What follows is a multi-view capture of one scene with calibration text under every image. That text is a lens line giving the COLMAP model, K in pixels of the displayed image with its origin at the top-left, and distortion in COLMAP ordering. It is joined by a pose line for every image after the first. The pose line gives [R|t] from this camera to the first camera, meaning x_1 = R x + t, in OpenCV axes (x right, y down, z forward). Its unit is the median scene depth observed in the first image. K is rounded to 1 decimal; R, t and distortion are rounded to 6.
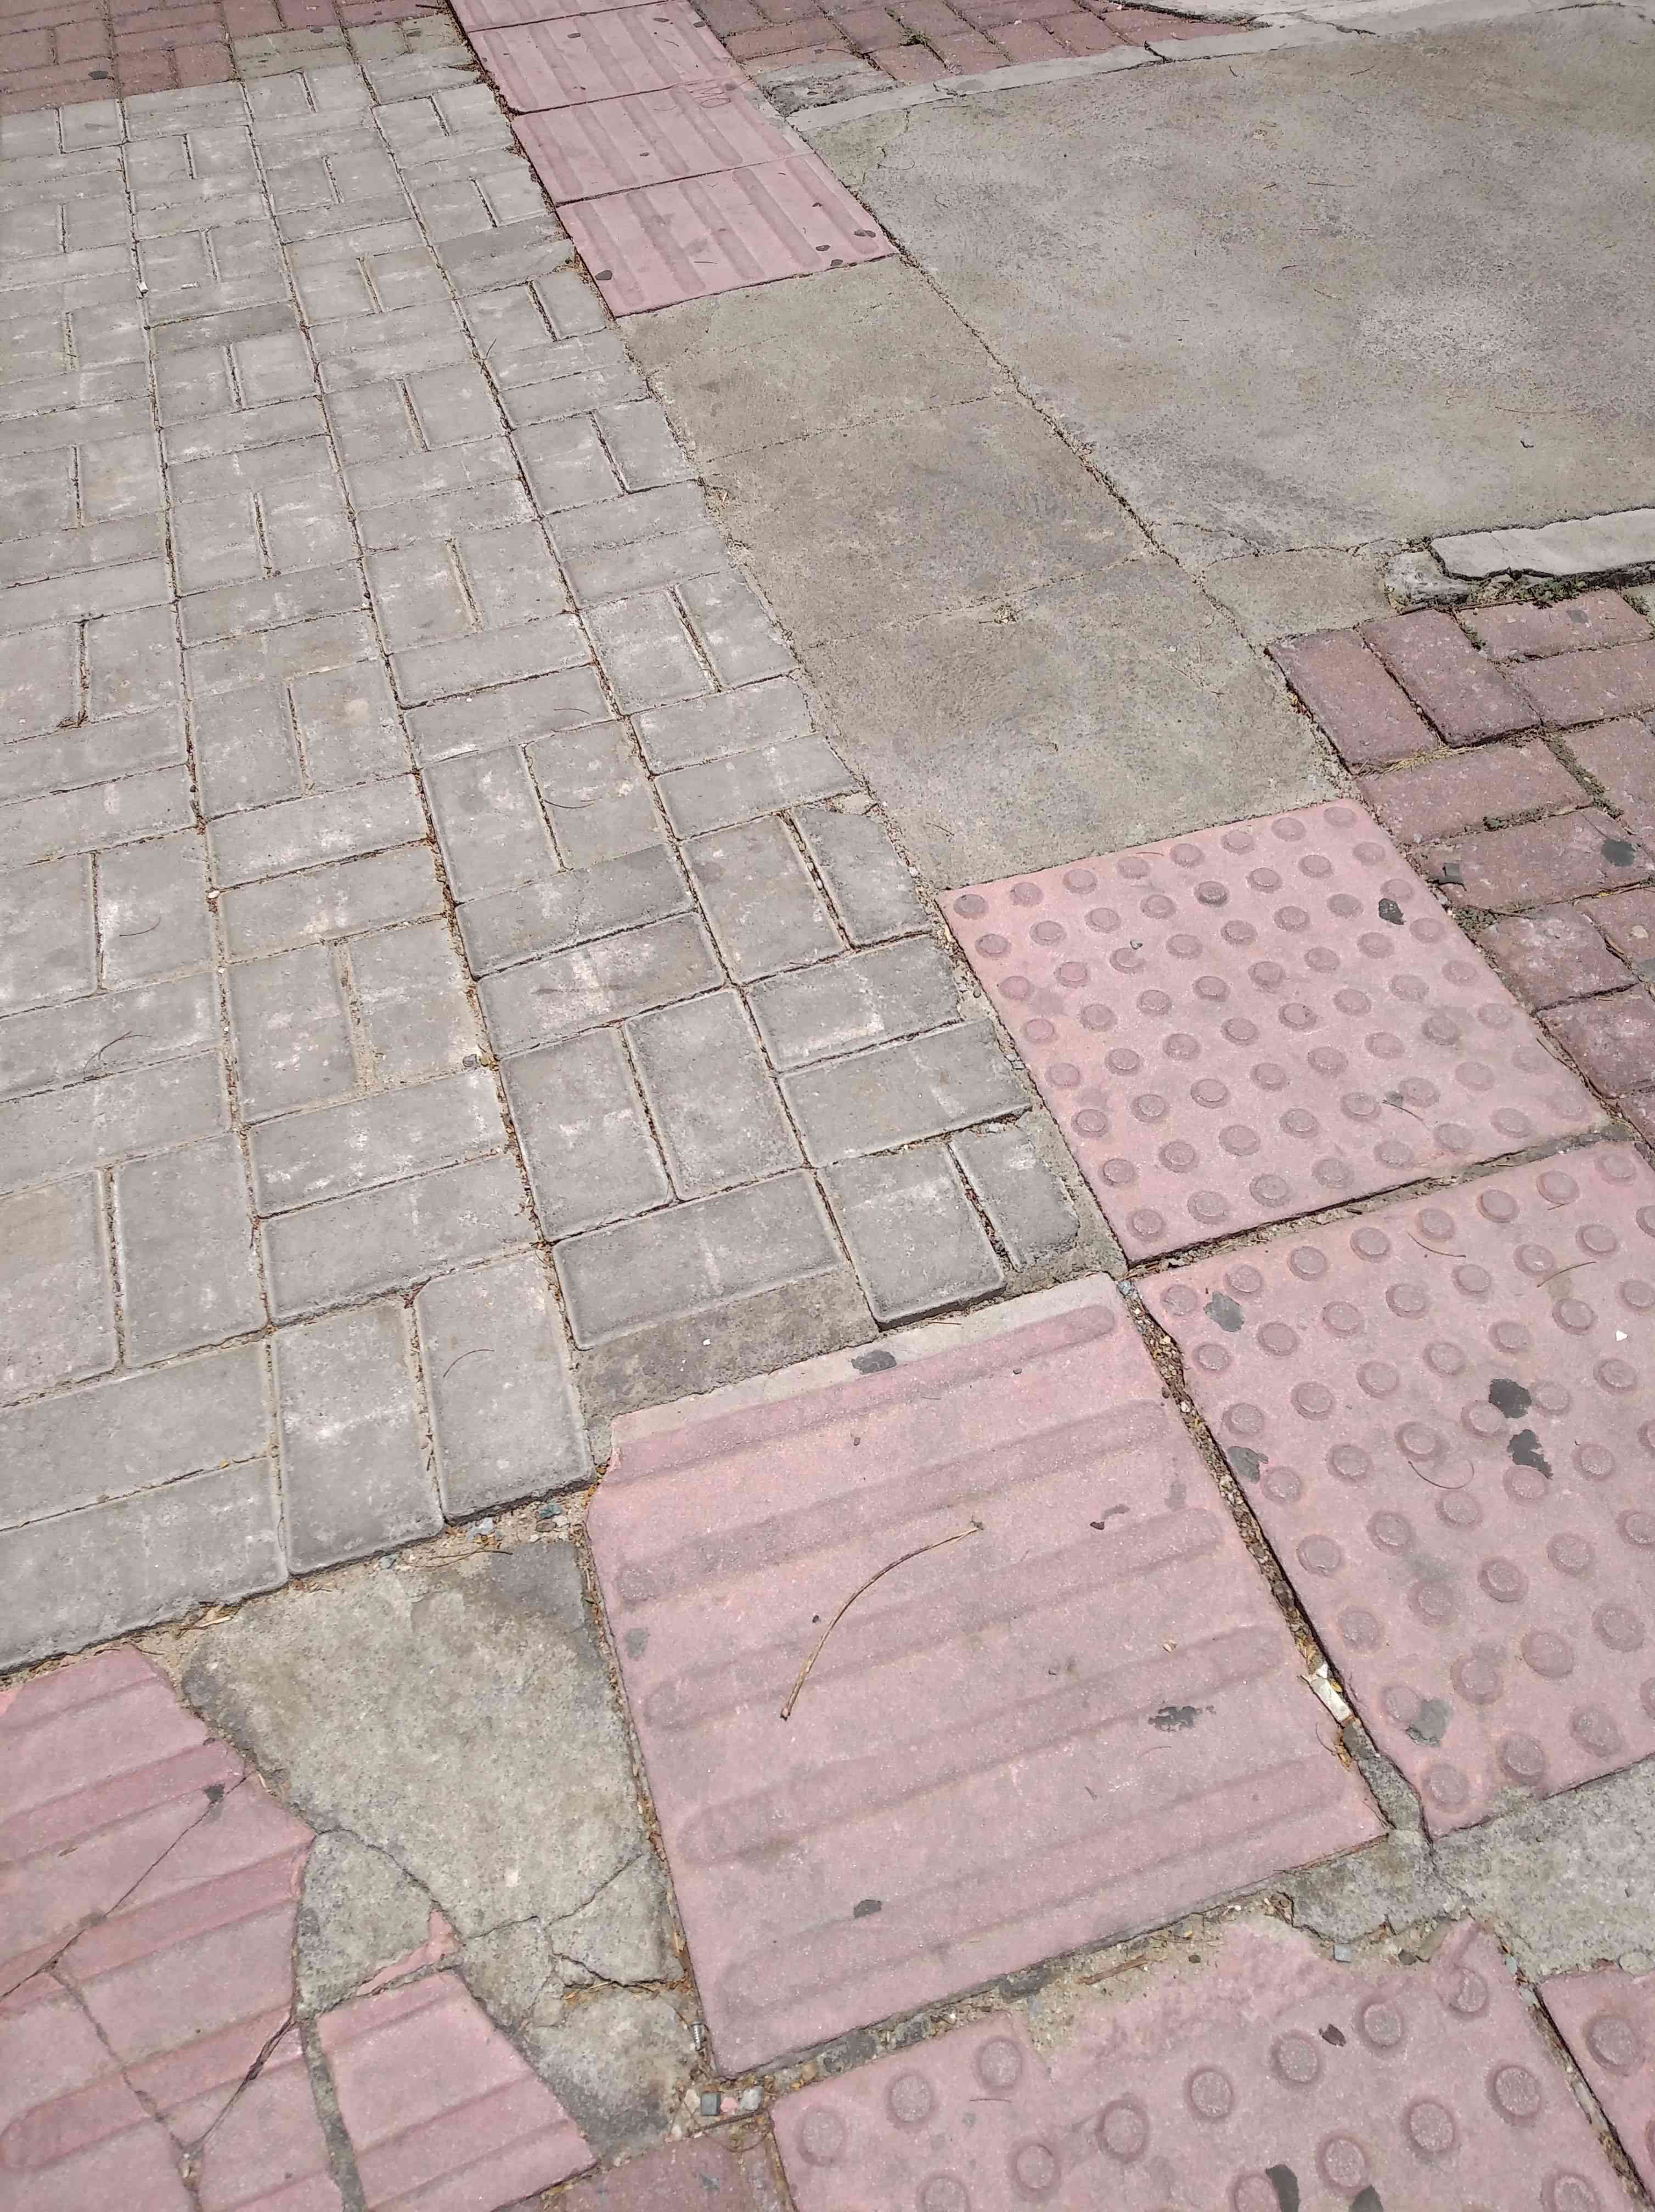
lens RADIAL K [[1685.8, 0, 832.4], [0, 1685.8, 1128.2], [0, 0, 1]] dist [0.087822, -0.161525]
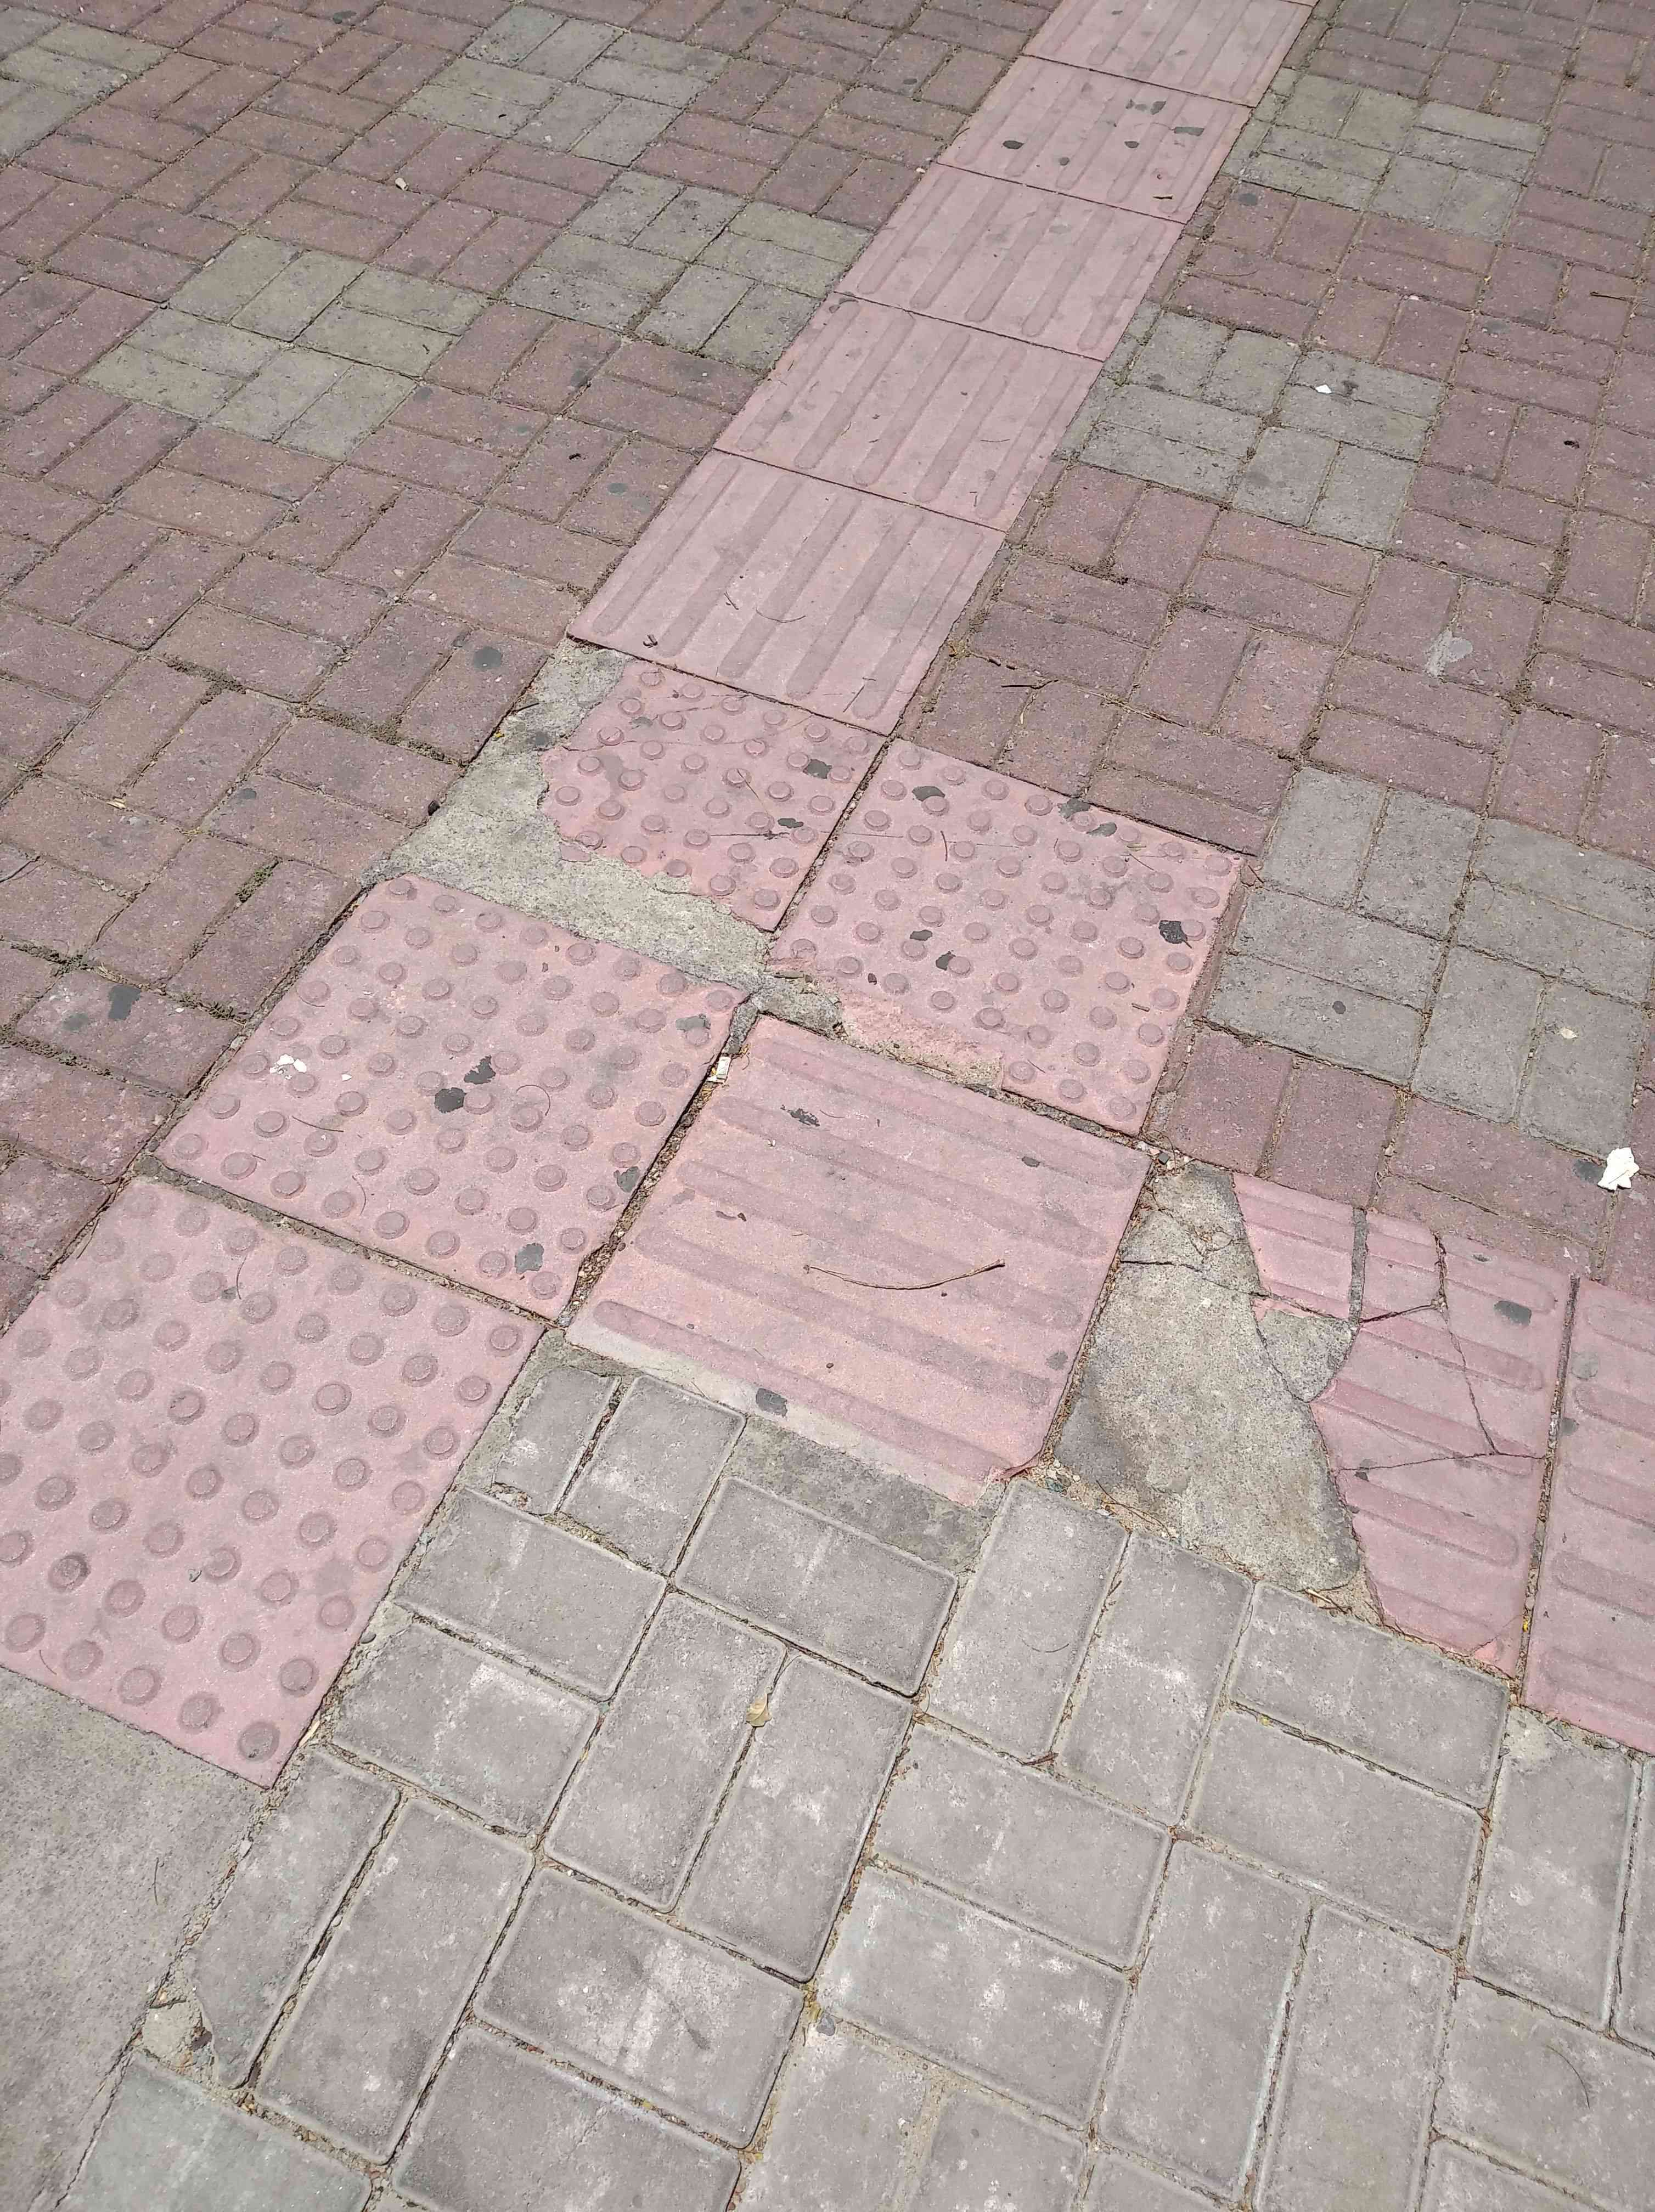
lens RADIAL K [[1685.8, 0, 832.4], [0, 1685.8, 1128.2], [0, 0, 1]] dist [0.087822, -0.161525]
pose [[-0.758057, -0.532859, 0.376046, -0.339981], [0.489847, -0.084518, 0.867702, -0.826535], [-0.430581, 0.841972, 0.325089, 0.421708]]
